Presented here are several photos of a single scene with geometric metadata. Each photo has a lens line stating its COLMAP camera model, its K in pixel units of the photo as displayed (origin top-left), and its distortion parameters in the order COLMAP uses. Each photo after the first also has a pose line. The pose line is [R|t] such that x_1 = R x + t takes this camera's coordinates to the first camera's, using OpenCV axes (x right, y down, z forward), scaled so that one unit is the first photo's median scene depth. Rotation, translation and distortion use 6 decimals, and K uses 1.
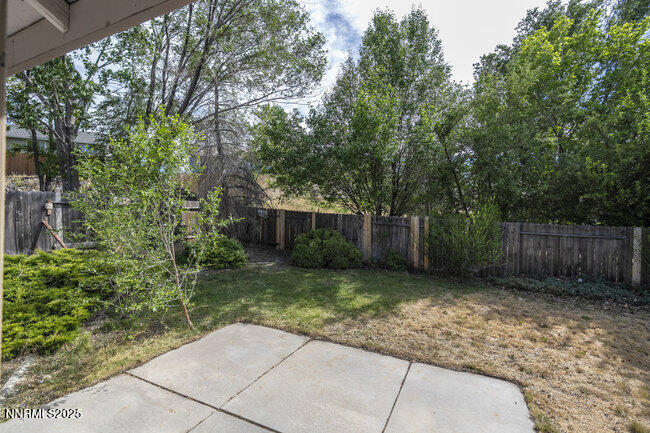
lens RADIAL K [[308.4, 0, 324.3], [0, 308.4, 217.9], [0, 0, 1]] dist [-0.000769, 0.000690]
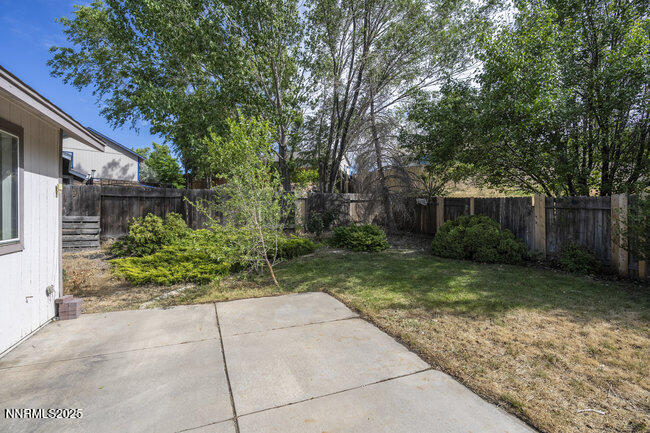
lens RADIAL K [[296.4, 0, 324.8], [0, 296.4, 215.1], [0, 0, 1]] dist [0.002825, 0.000337]
pose [[0.745176, -0.010437, -0.666786, 0.443957], [0.006228, 0.999943, -0.008691, 0.073952], [0.666839, 0.002324, 0.745198, 0.213070]]
